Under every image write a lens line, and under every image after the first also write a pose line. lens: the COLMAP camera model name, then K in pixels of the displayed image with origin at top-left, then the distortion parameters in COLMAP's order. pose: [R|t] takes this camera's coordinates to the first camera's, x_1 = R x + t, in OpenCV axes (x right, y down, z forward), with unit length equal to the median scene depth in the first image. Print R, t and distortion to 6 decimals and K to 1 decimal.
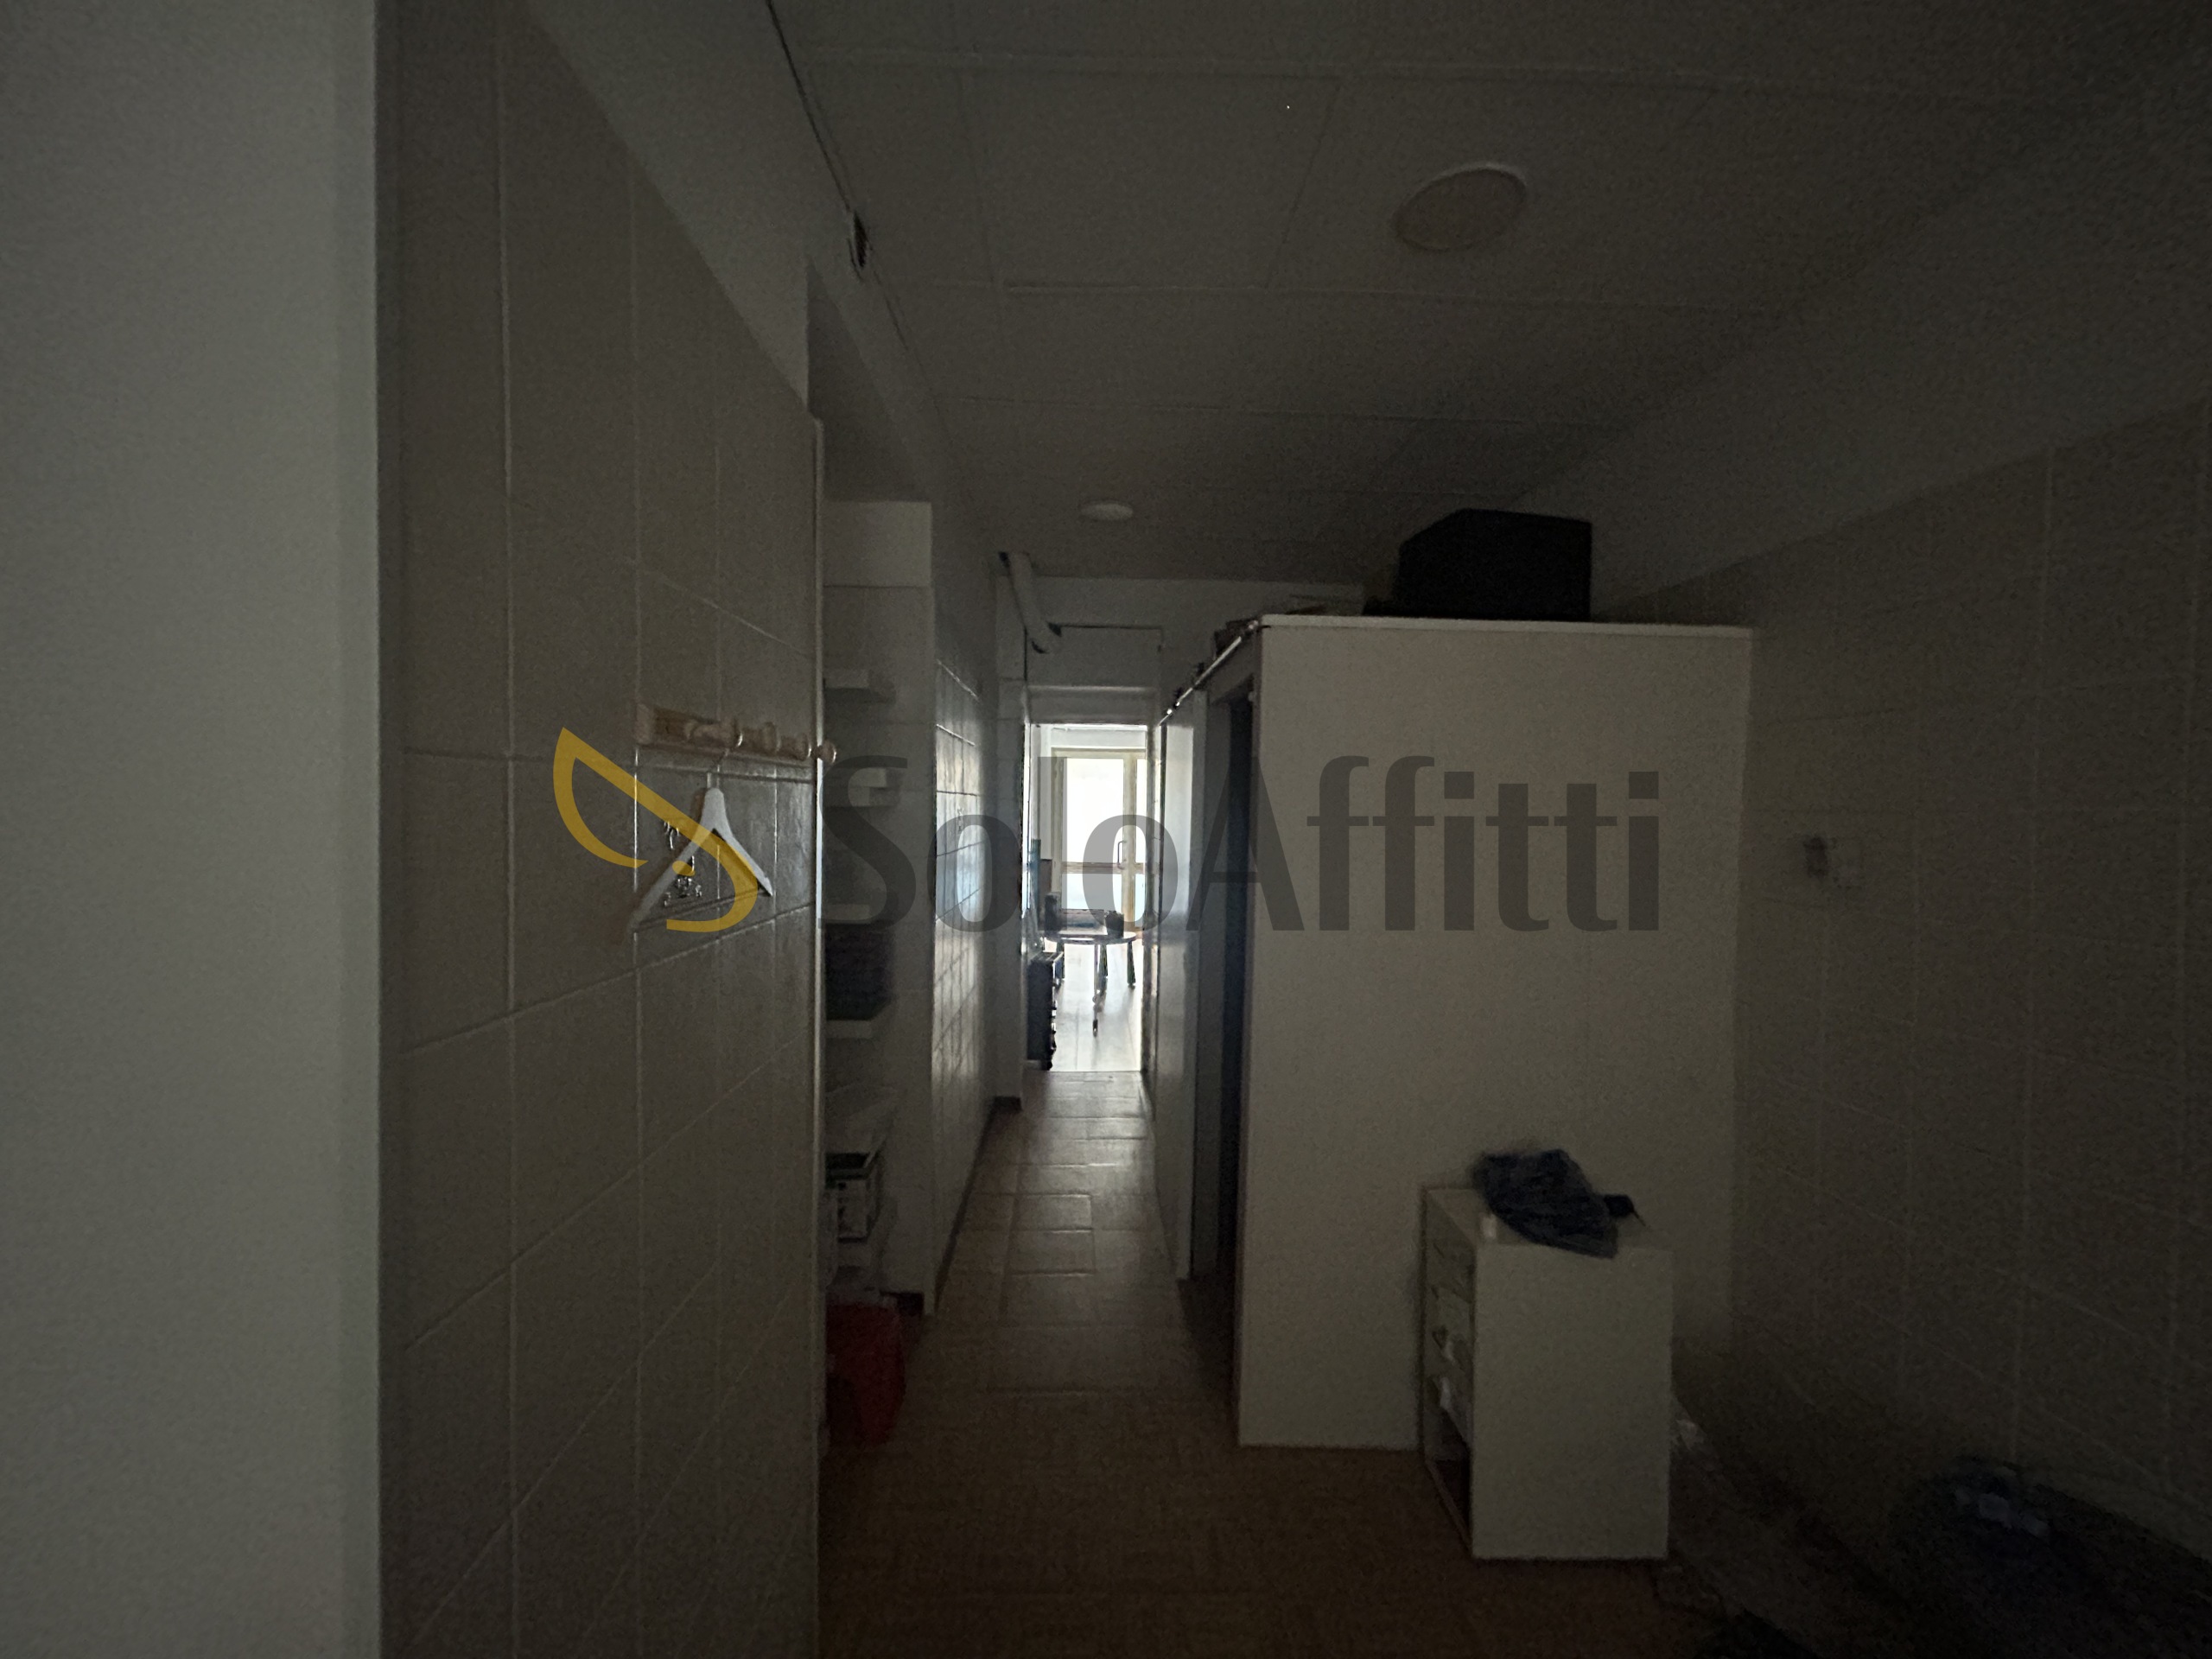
lens RADIAL K [[891.4, 0, 1102.1], [0, 891.4, 832.0], [0, 0, 1]] dist [0.002744, -0.000199]
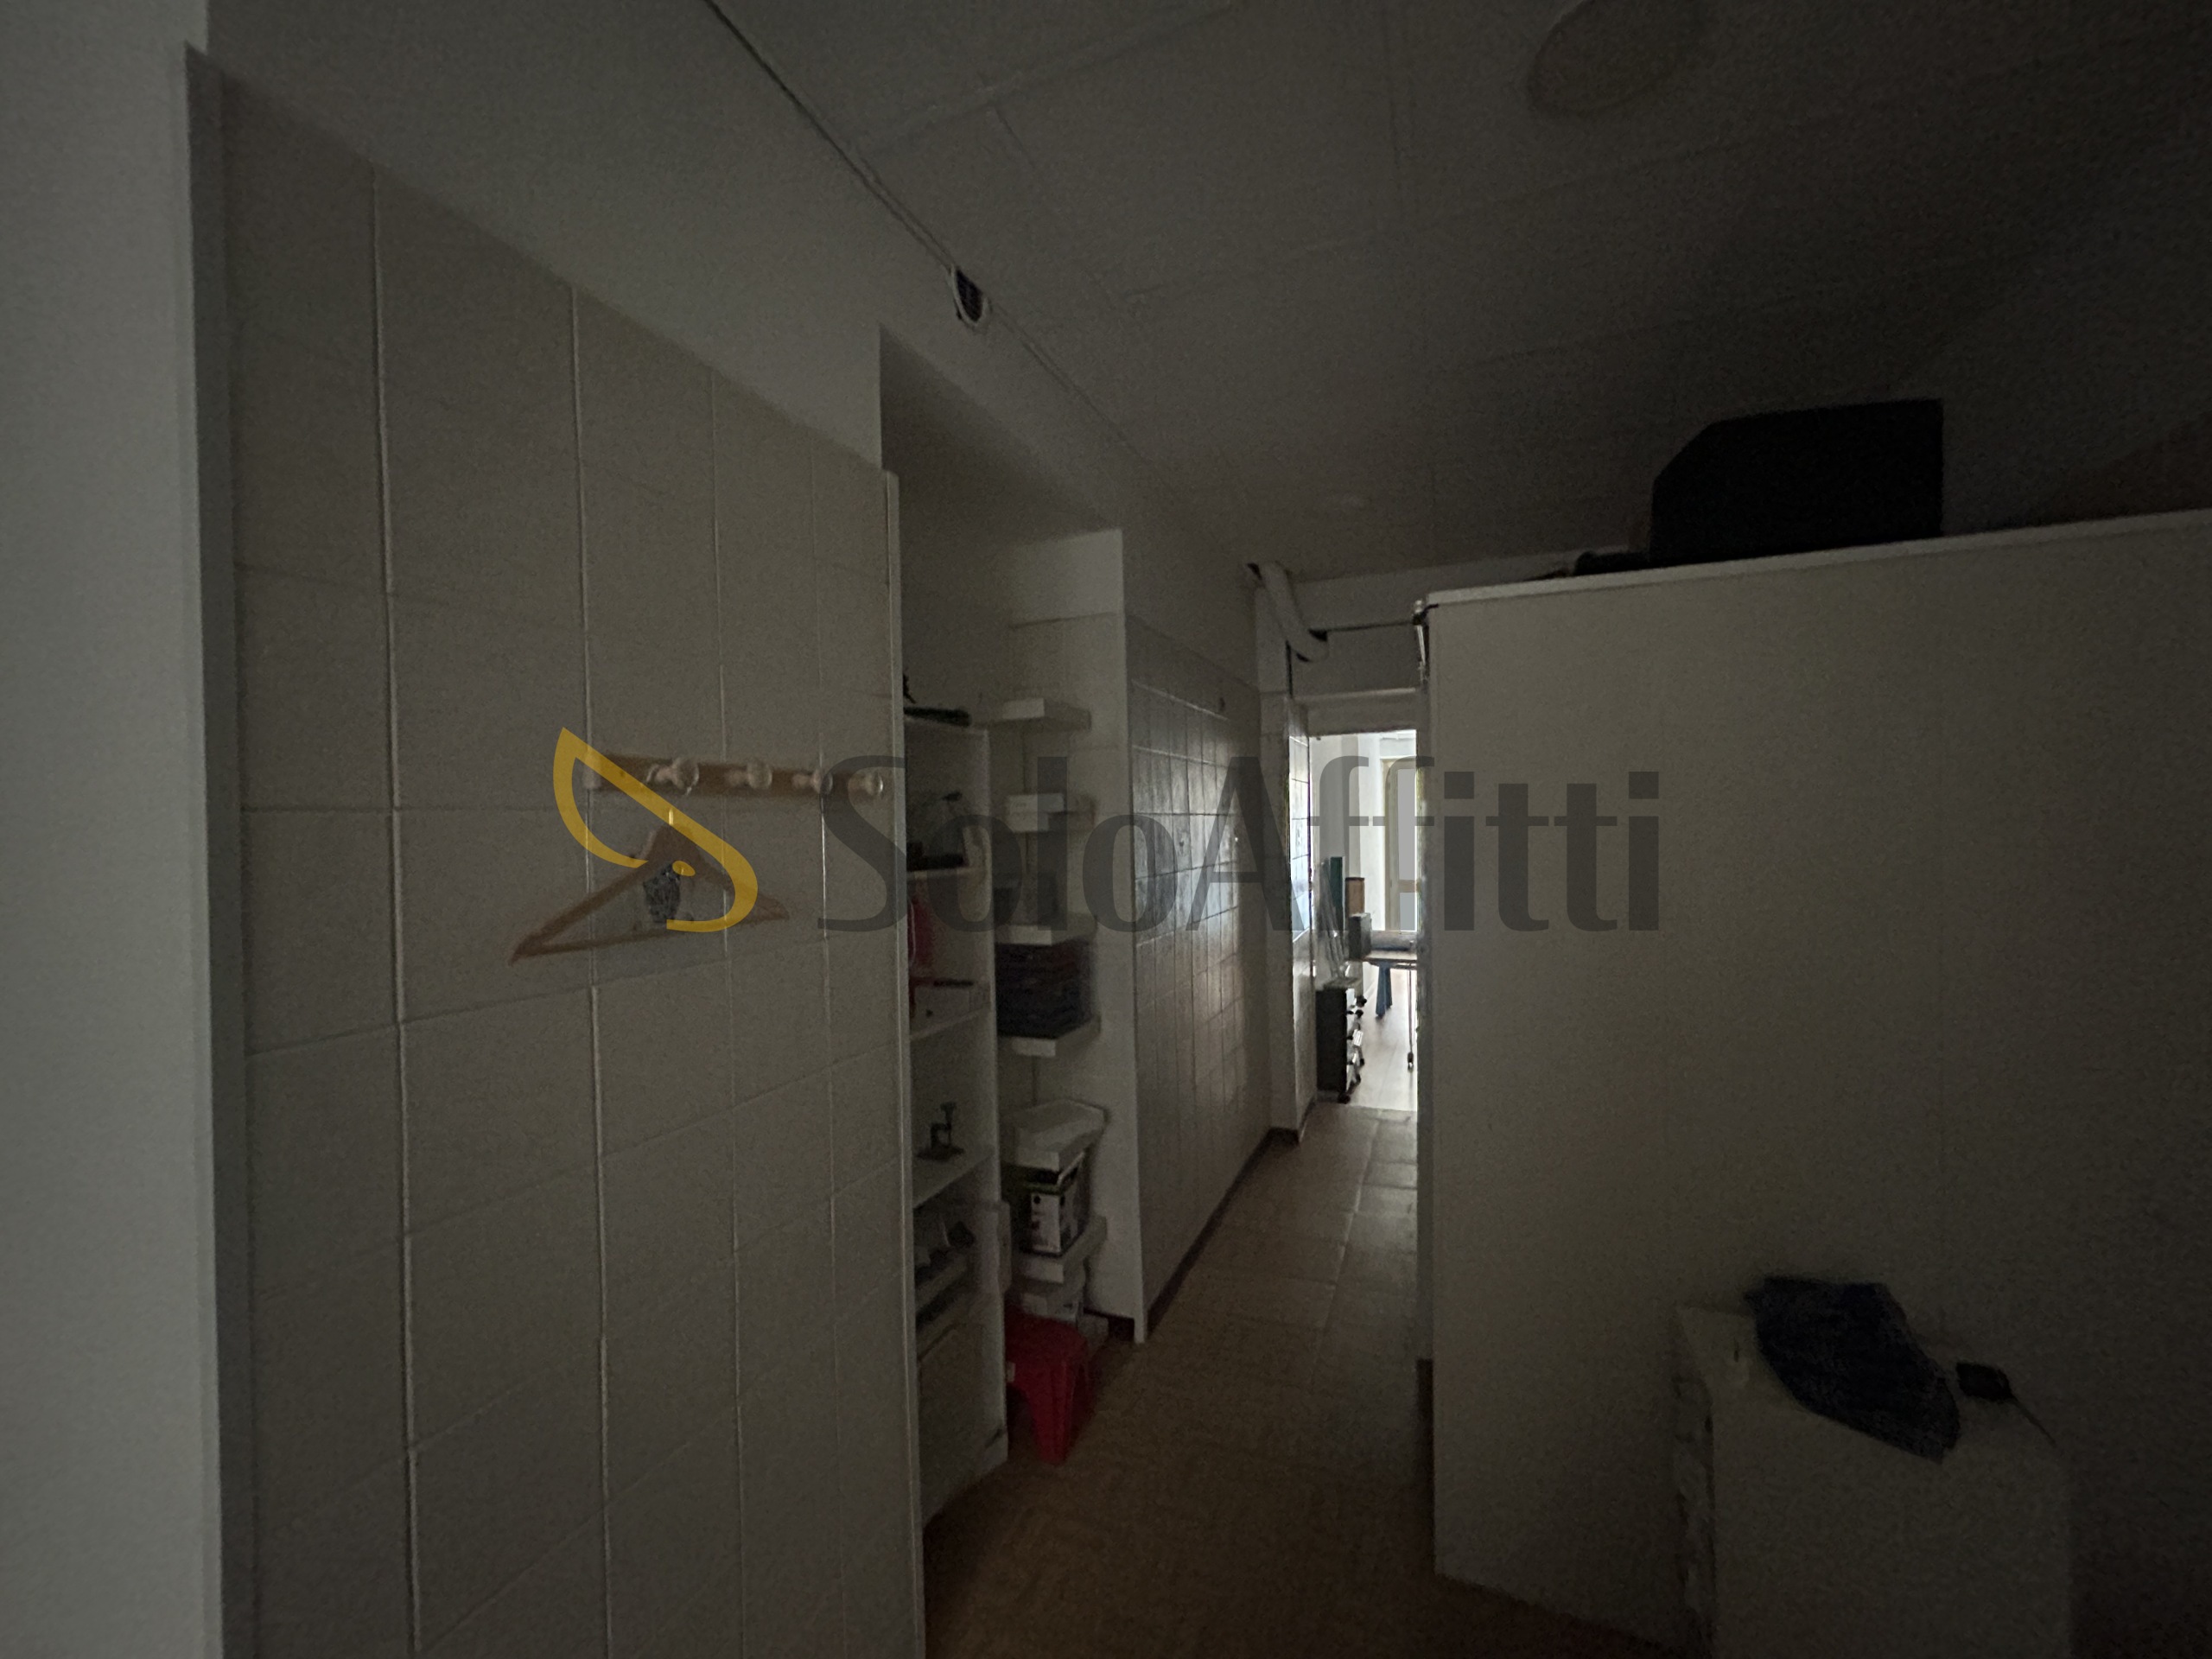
lens RADIAL K [[891.4, 0, 1104.0], [0, 891.4, 830.7], [0, 0, 1]] dist [0.002744, -0.000199]
pose [[0.914045, -0.034036, -0.404182, 0.197667], [0.024746, 0.999296, -0.028188, 0.001395], [0.404857, 0.015764, 0.914244, 0.077290]]
